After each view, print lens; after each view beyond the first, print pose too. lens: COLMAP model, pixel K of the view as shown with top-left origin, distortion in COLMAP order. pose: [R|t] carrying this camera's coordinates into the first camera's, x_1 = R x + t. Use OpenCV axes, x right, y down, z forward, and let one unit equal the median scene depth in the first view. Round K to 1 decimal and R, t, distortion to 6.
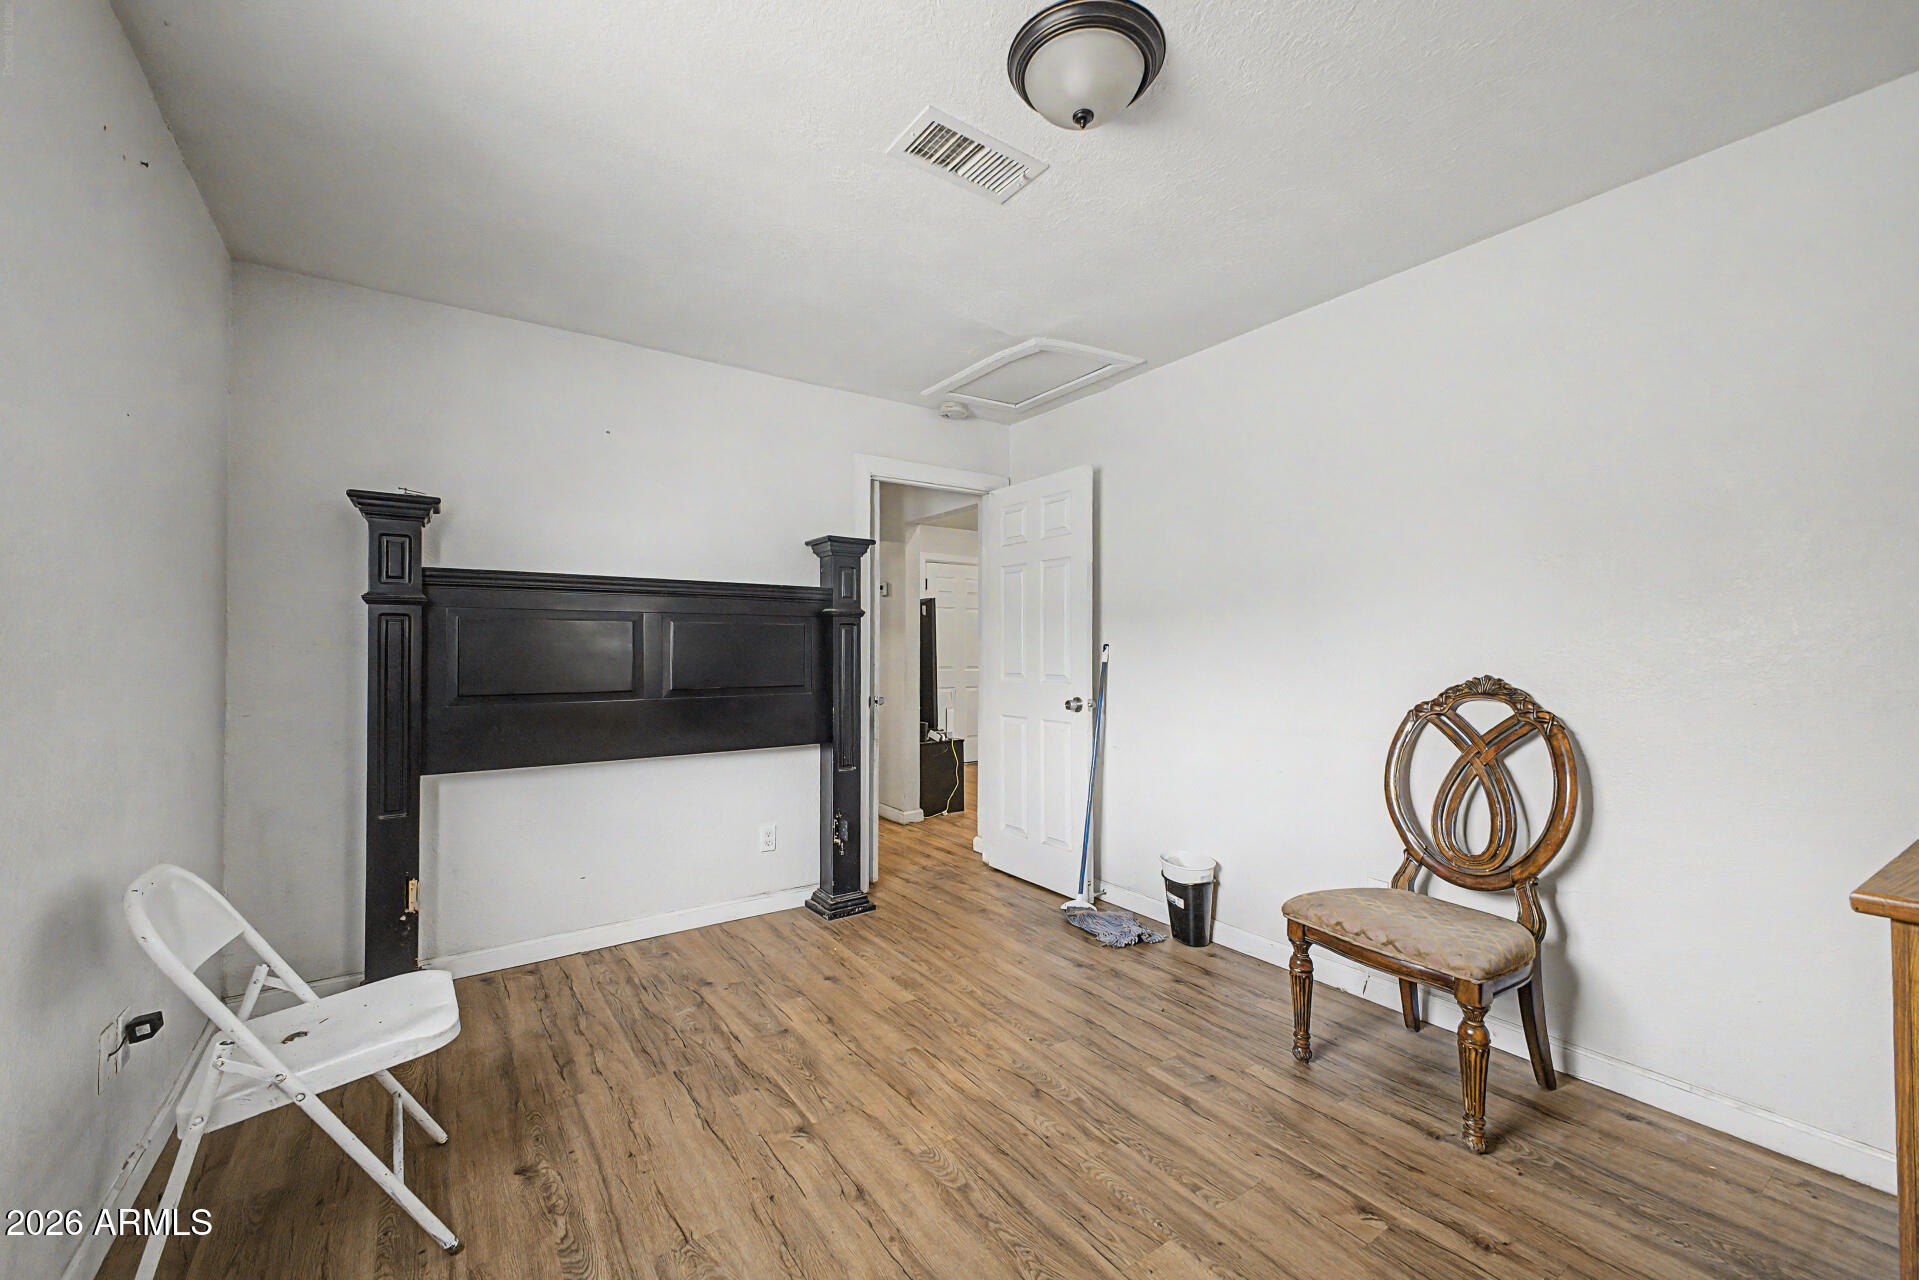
lens RADIAL K [[811.2, 0, 950.2], [0, 811.2, 653.6], [0, 0, 1]] dist [0.007670, -0.000149]
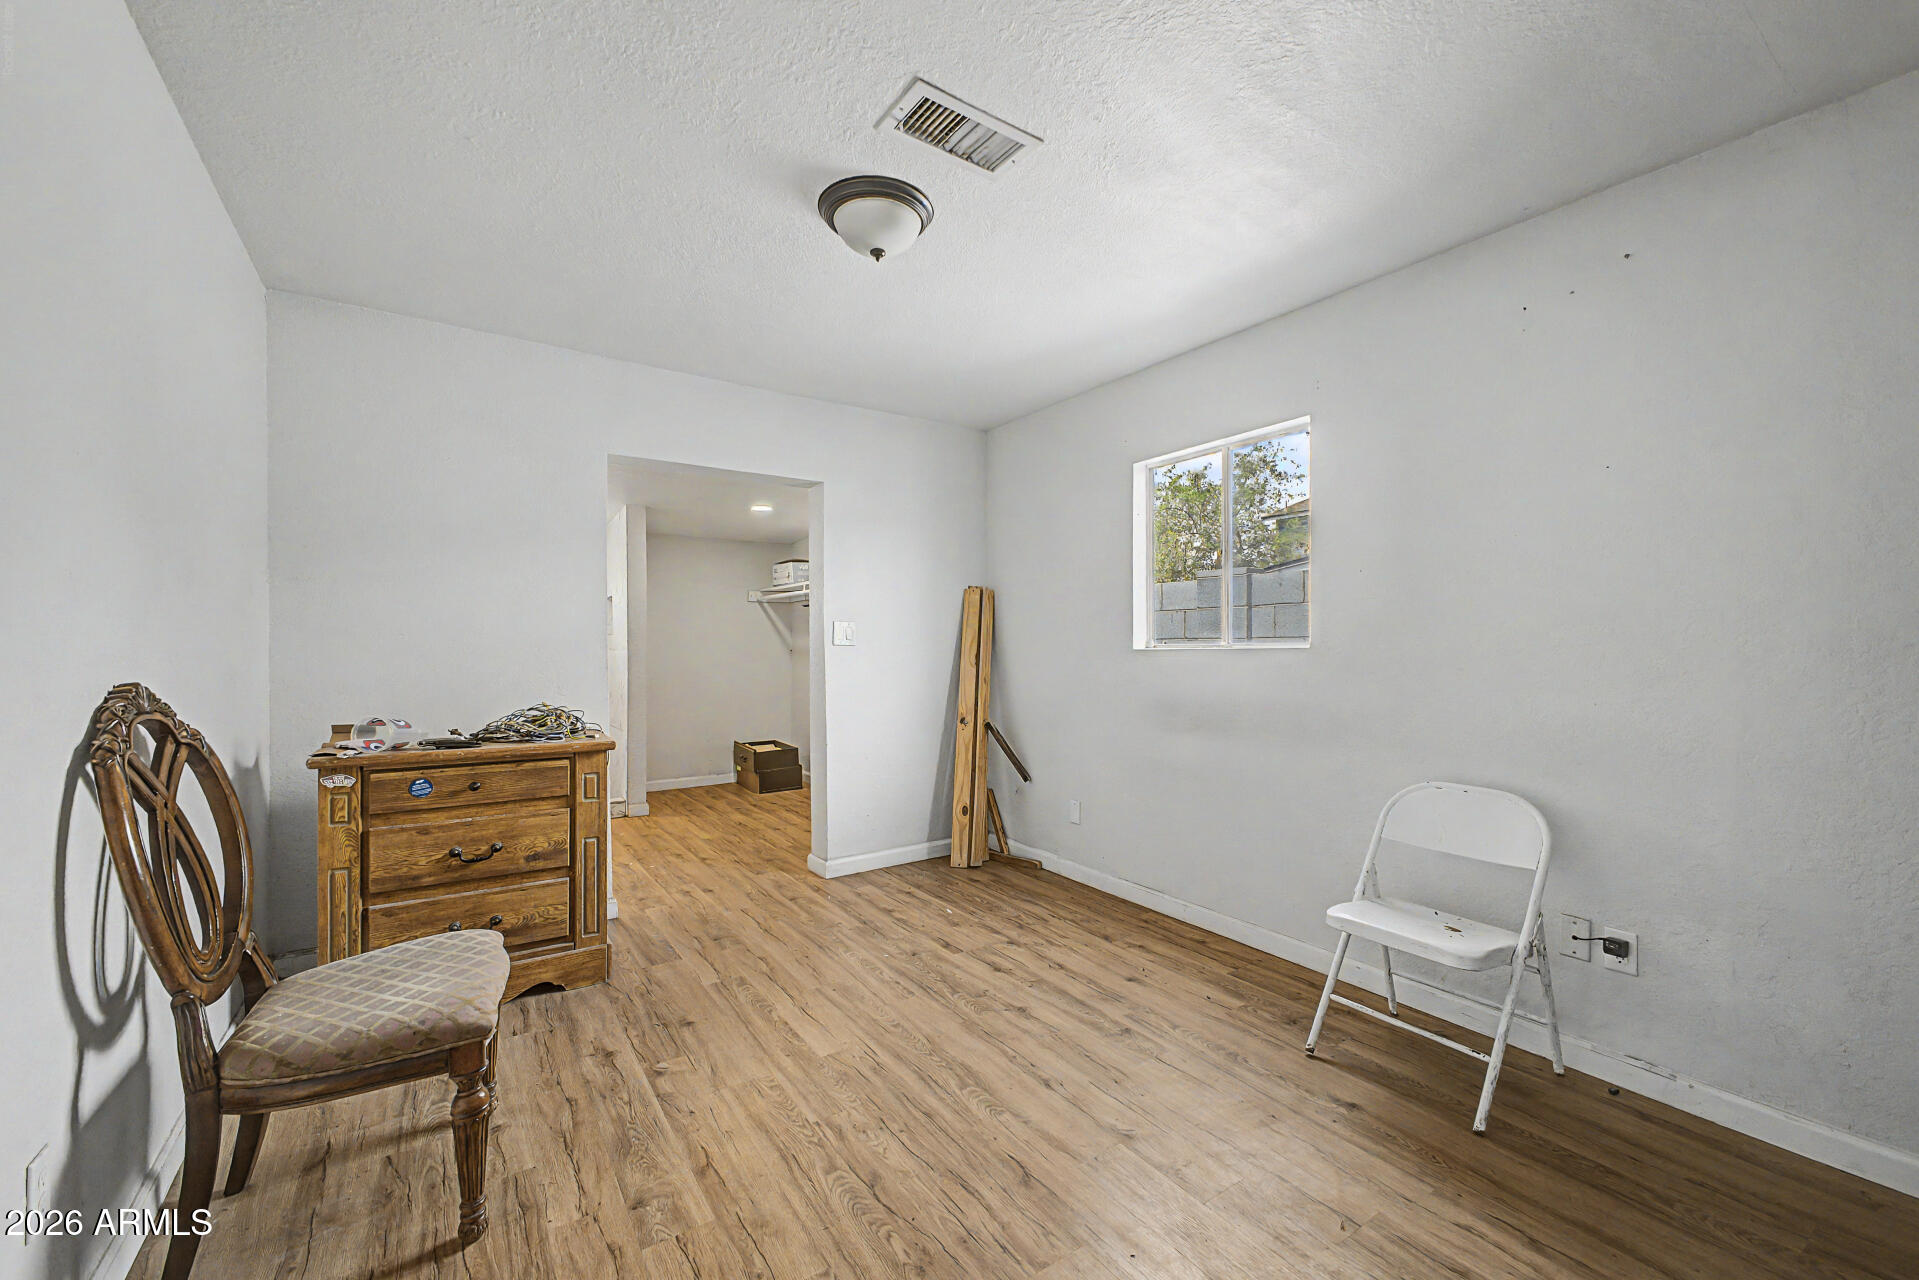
lens RADIAL K [[811.2, 0, 950.2], [0, 811.2, 653.6], [0, 0, 1]] dist [0.007670, -0.000149]
pose [[-0.999972, -0.001064, 0.007421, 0.026700], [-0.001014, 0.999977, 0.006672, -0.002252], [-0.007427, 0.006664, -0.999950, 2.062532]]
